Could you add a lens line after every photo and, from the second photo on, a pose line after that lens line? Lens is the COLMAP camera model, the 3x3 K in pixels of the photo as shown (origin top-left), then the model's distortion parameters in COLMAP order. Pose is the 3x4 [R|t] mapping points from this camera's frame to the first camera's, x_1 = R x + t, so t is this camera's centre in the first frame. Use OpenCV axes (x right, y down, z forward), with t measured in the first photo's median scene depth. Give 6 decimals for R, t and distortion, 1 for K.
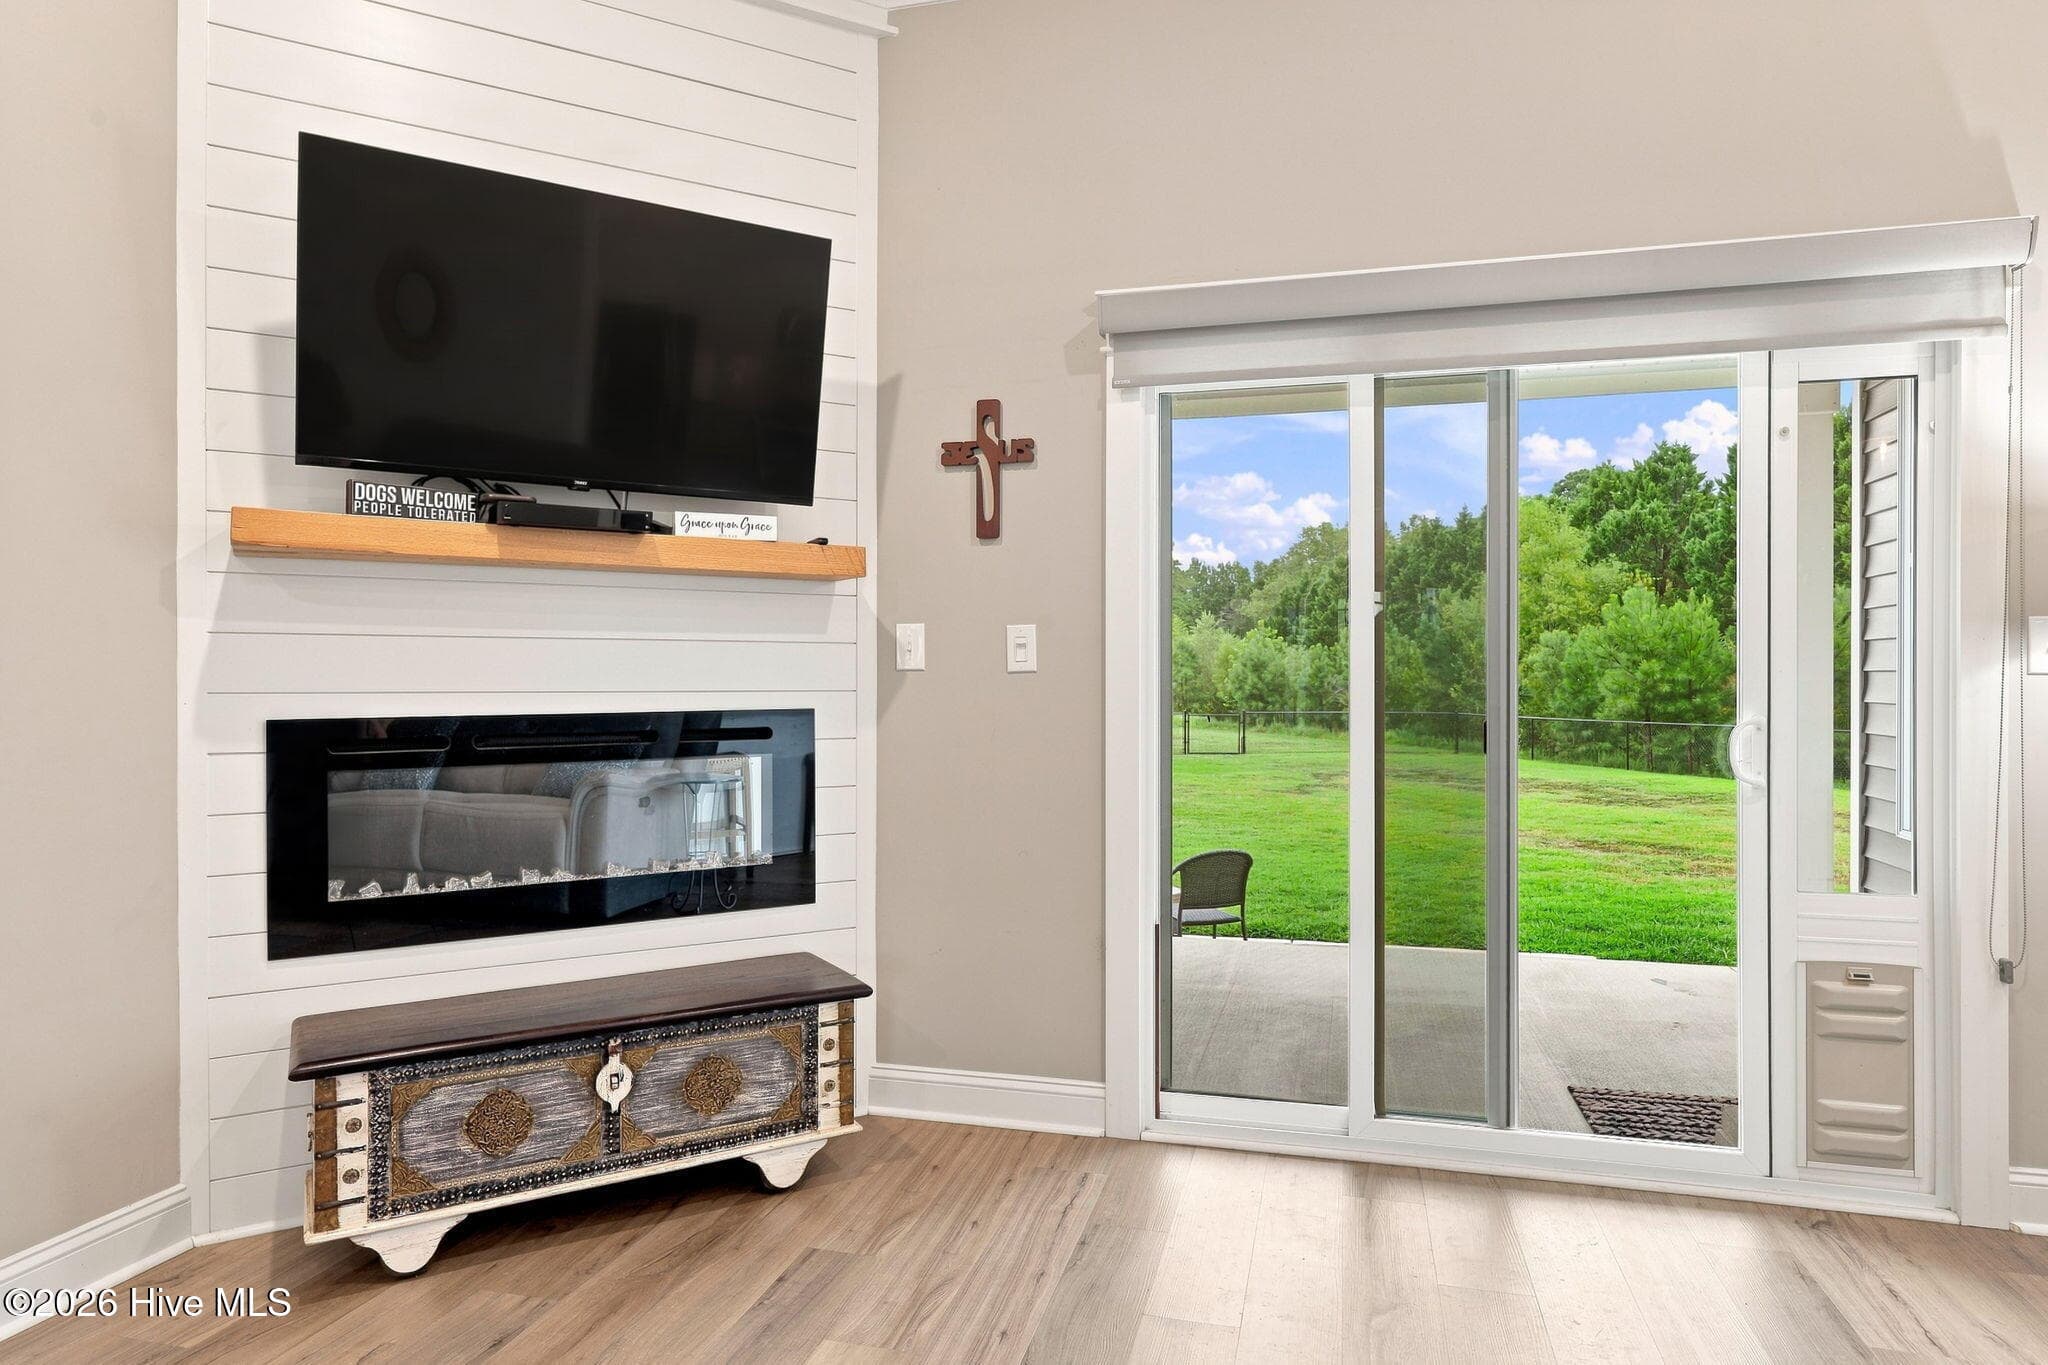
lens RADIAL K [[1206.8, 0, 1024.0], [0, 1206.8, 682.5], [0, 0, 1]] dist [-0.001518, -0.000264]
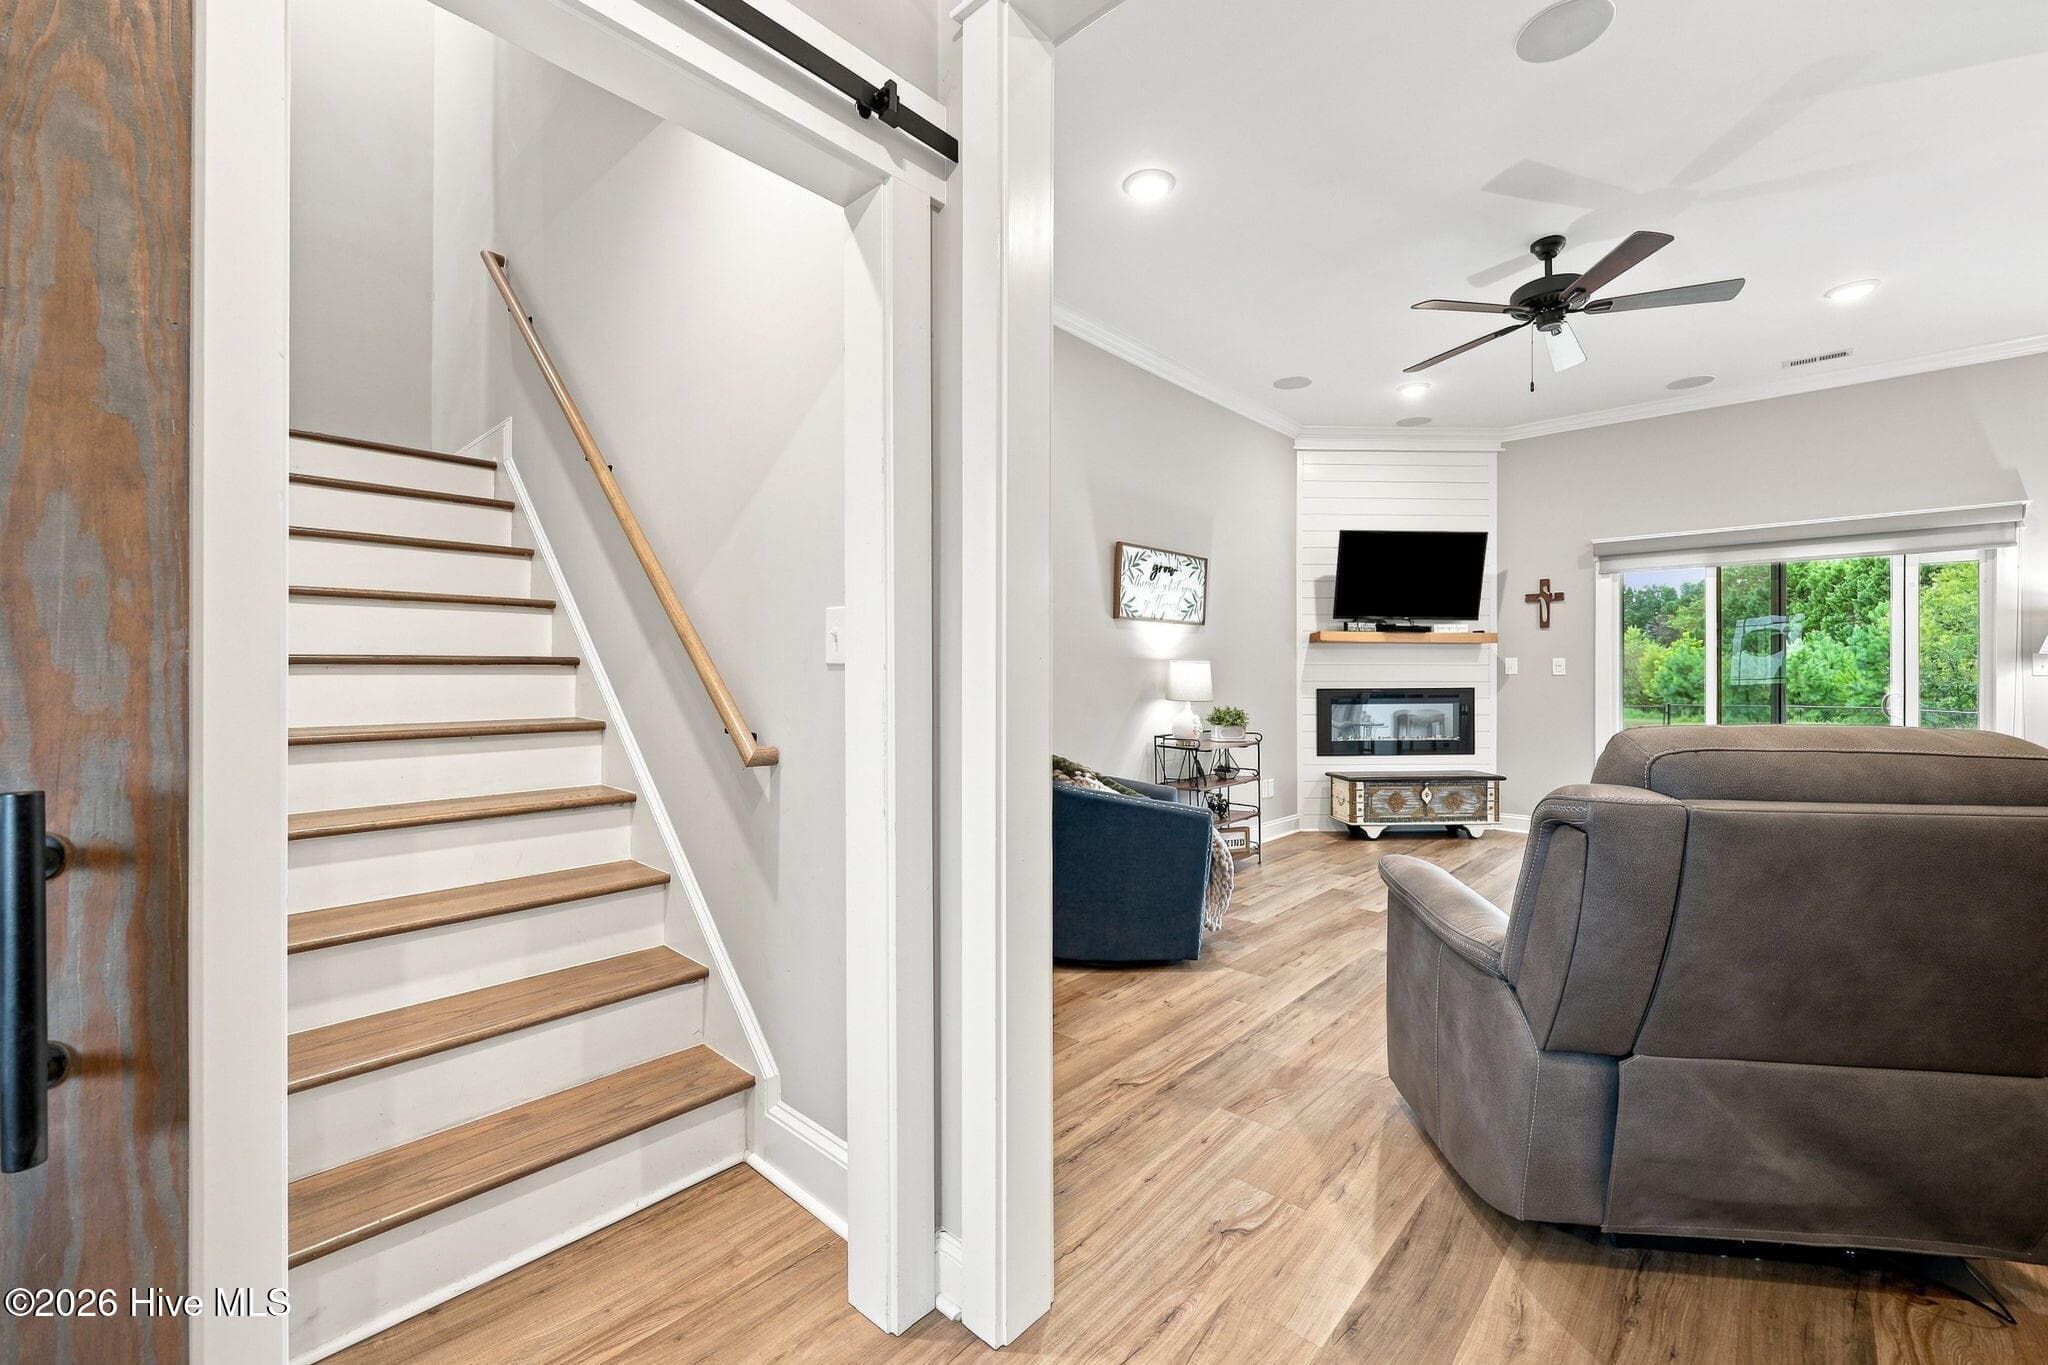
lens RADIAL K [[837.8, 0, 1028.8], [0, 837.8, 677.2], [0, 0, 1]] dist [0.014779, 0.000227]
pose [[0.891575, 0.000892, -0.452873, -0.239743], [-0.003125, 0.999986, -0.004184, 0.009261], [0.452863, 0.005145, 0.891565, -1.472224]]
